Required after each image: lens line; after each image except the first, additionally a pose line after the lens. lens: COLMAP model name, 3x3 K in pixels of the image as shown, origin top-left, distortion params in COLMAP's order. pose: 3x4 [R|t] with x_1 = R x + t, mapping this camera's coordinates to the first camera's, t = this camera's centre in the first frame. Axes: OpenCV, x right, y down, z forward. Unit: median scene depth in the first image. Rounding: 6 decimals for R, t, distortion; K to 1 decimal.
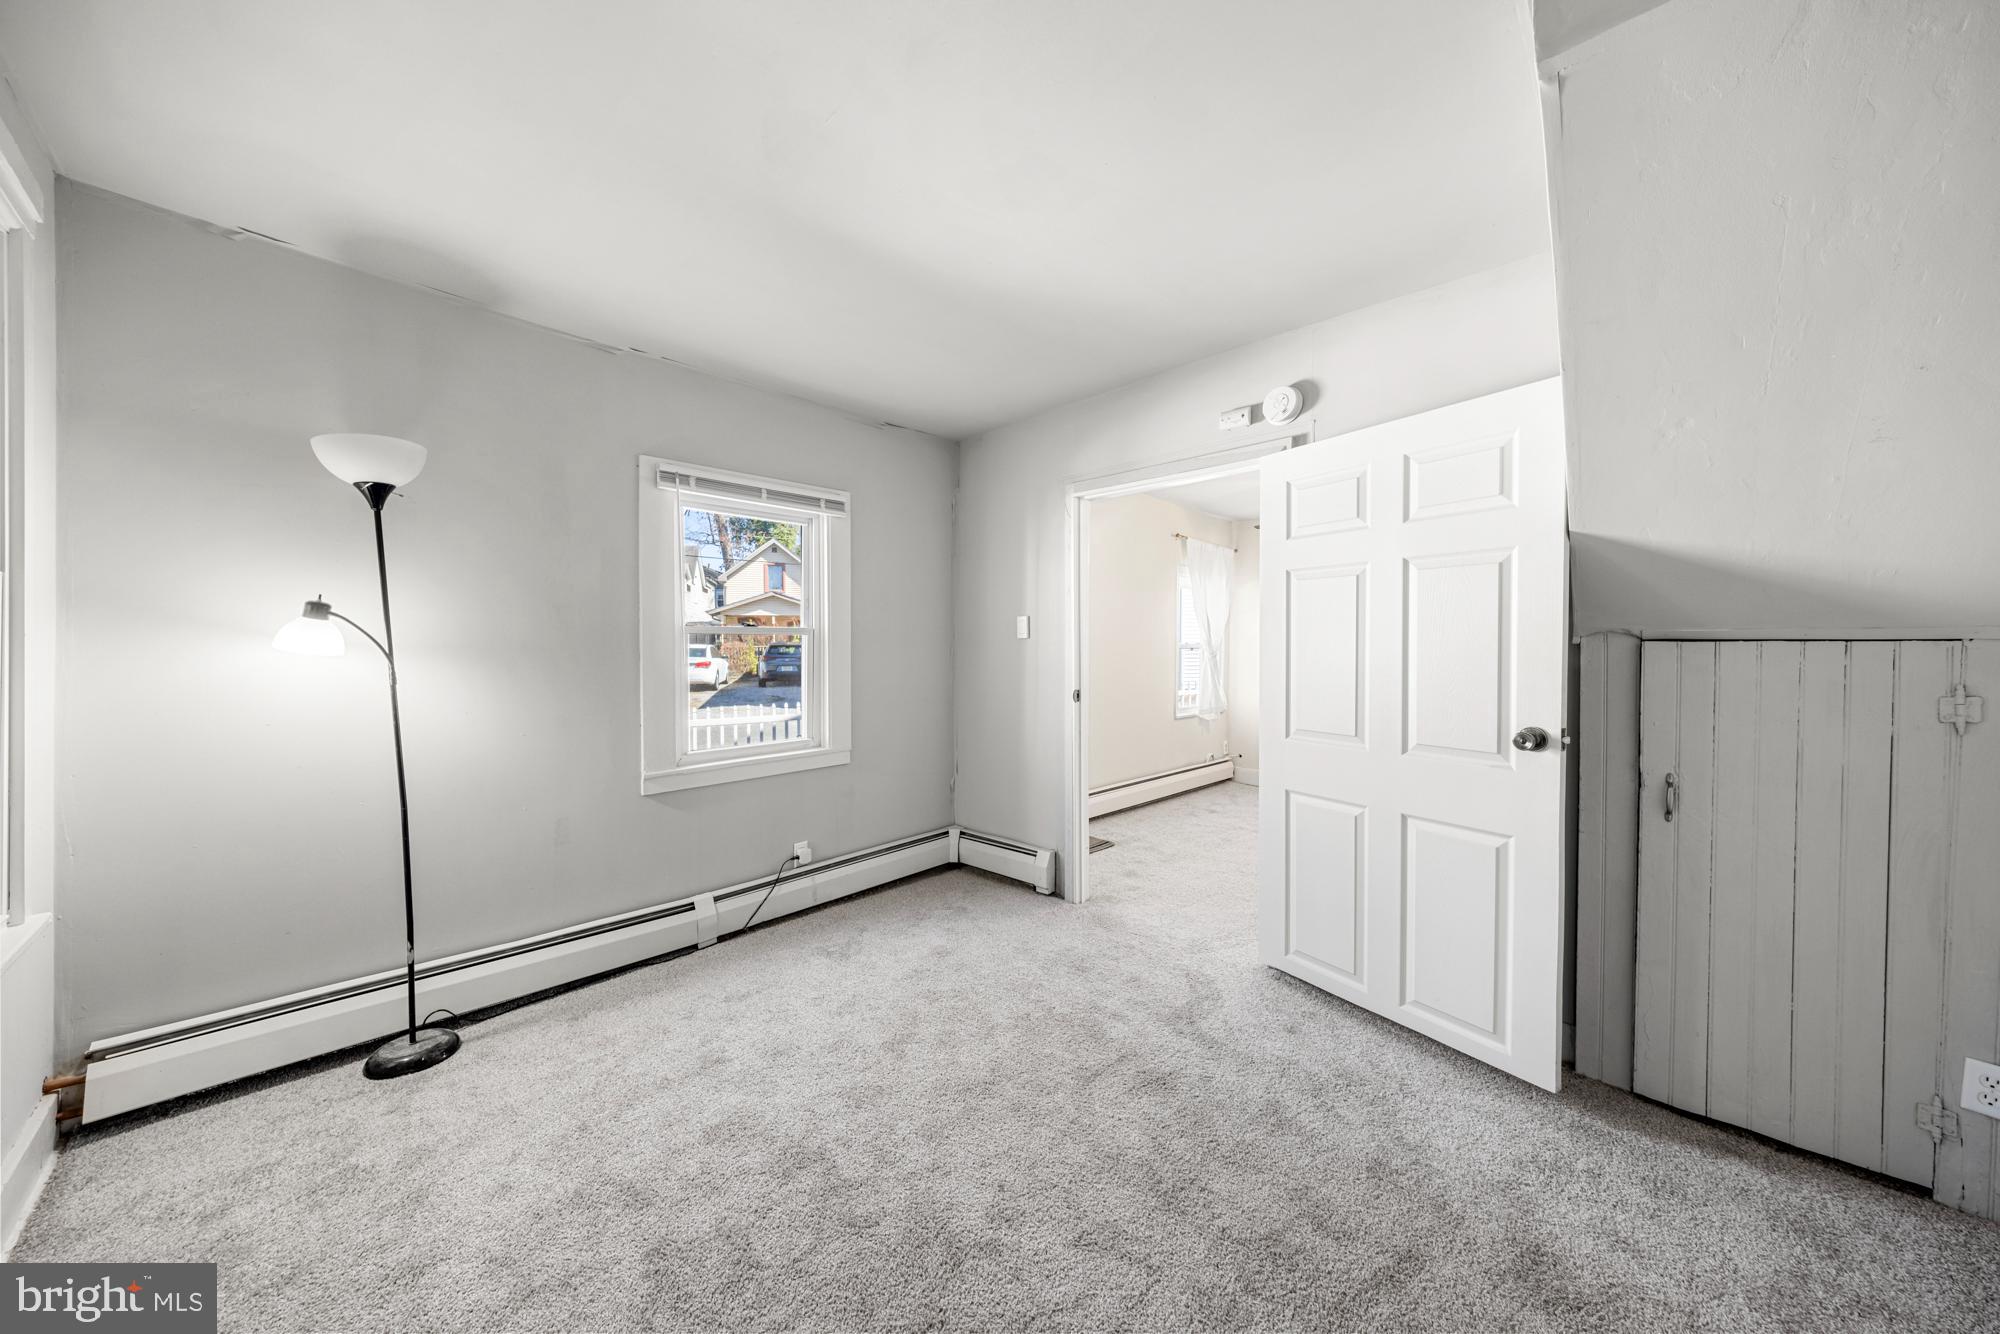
lens RADIAL K [[705.5, 0, 960.6], [0, 705.5, 656.2], [0, 0, 1]] dist [-0.001142, -0.000079]
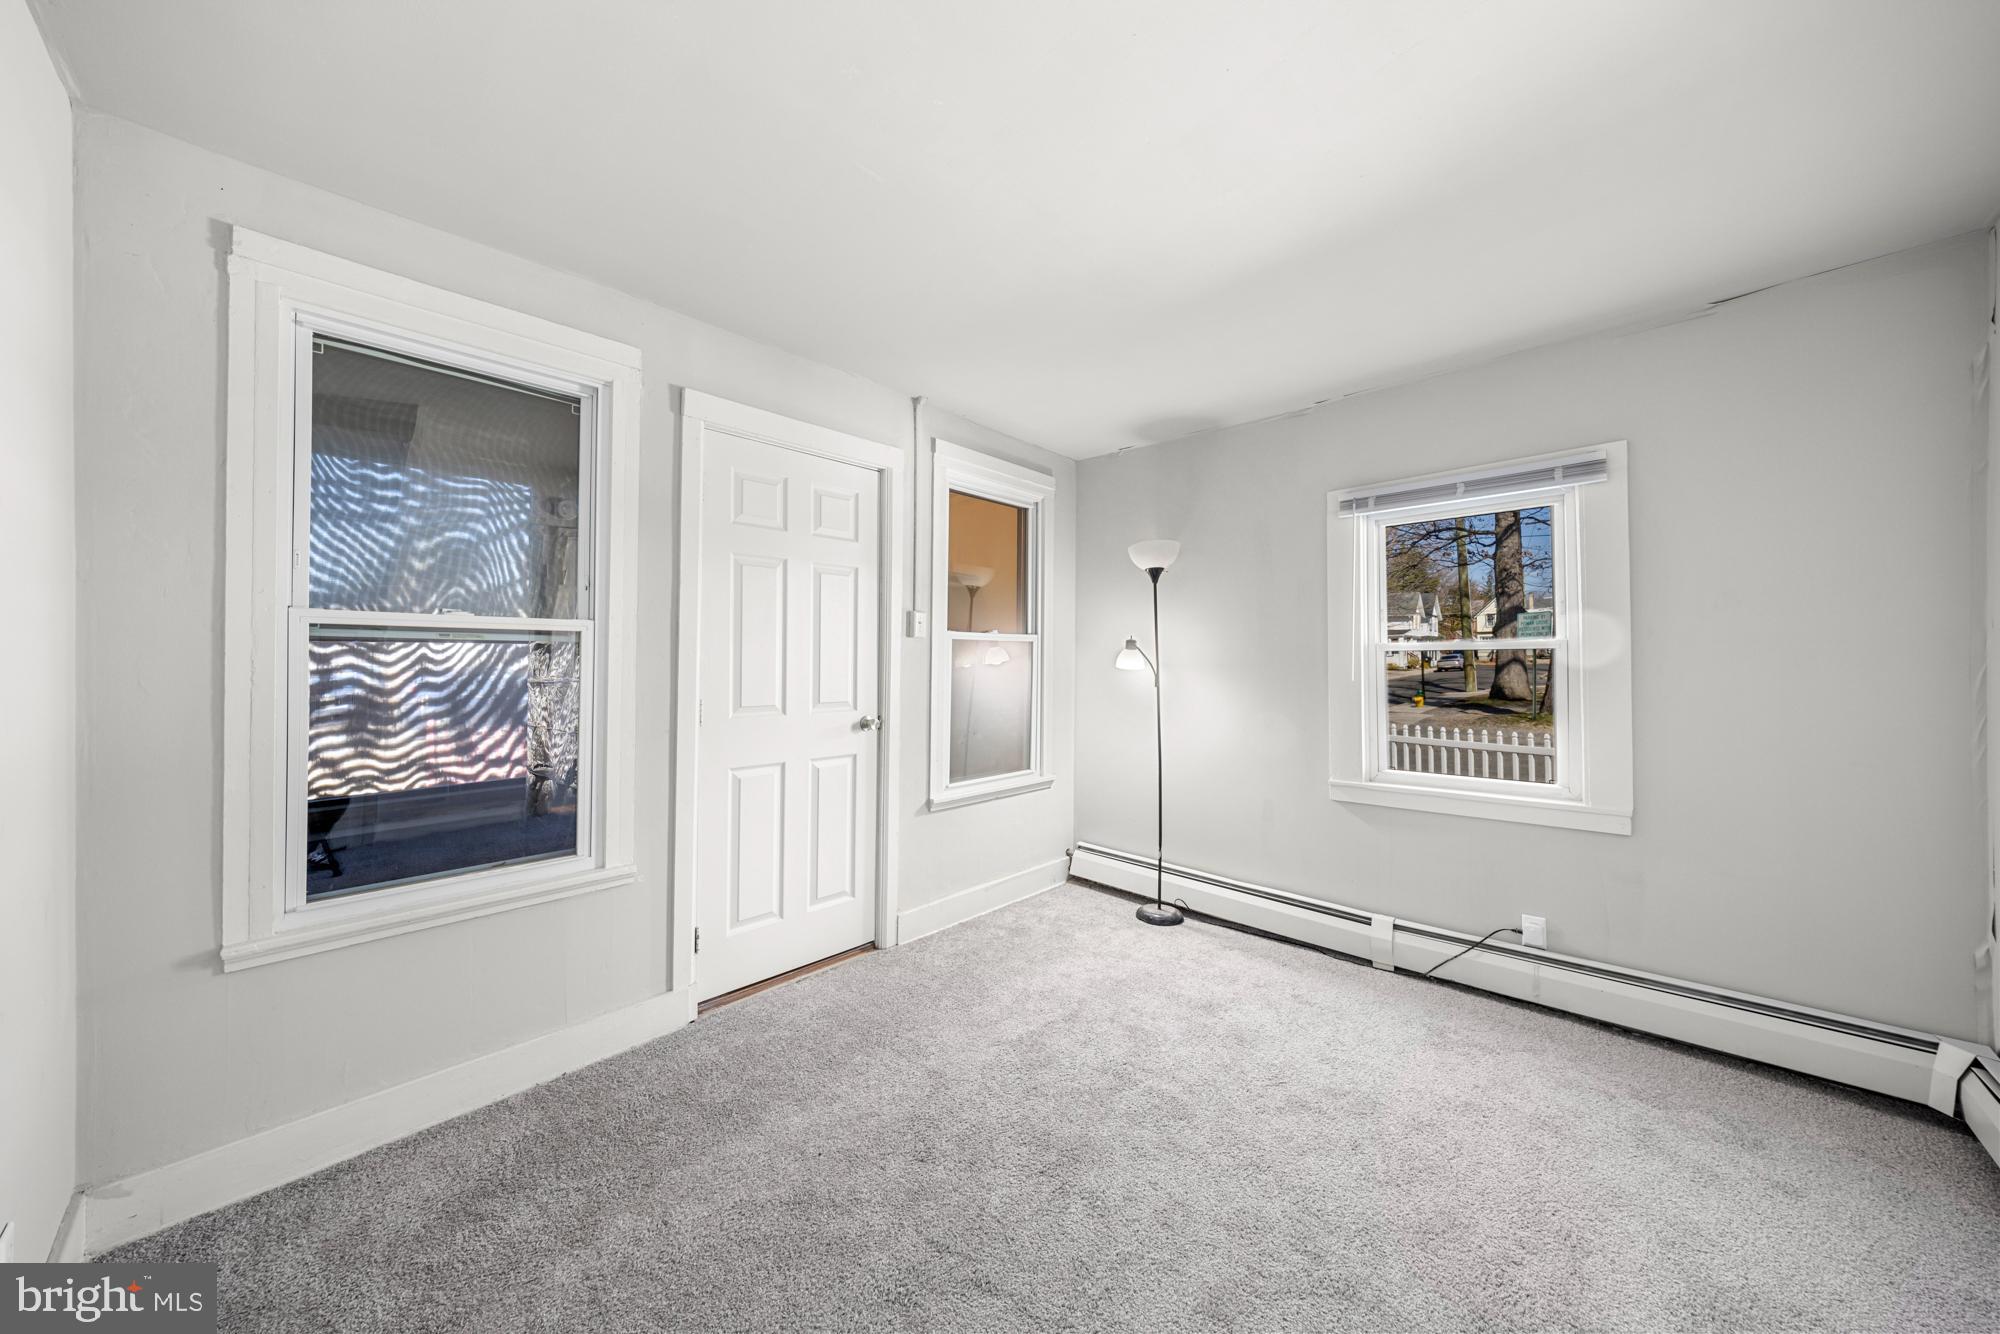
lens RADIAL K [[705.5, 0, 1005.9], [0, 705.5, 656.8], [0, 0, 1]] dist [-0.001142, -0.000079]
pose [[0.001362, -0.007094, -0.999974, 0.721753], [-0.007829, 0.999944, -0.007104, -0.015526], [0.999968, 0.007839, 0.001307, 0.542017]]
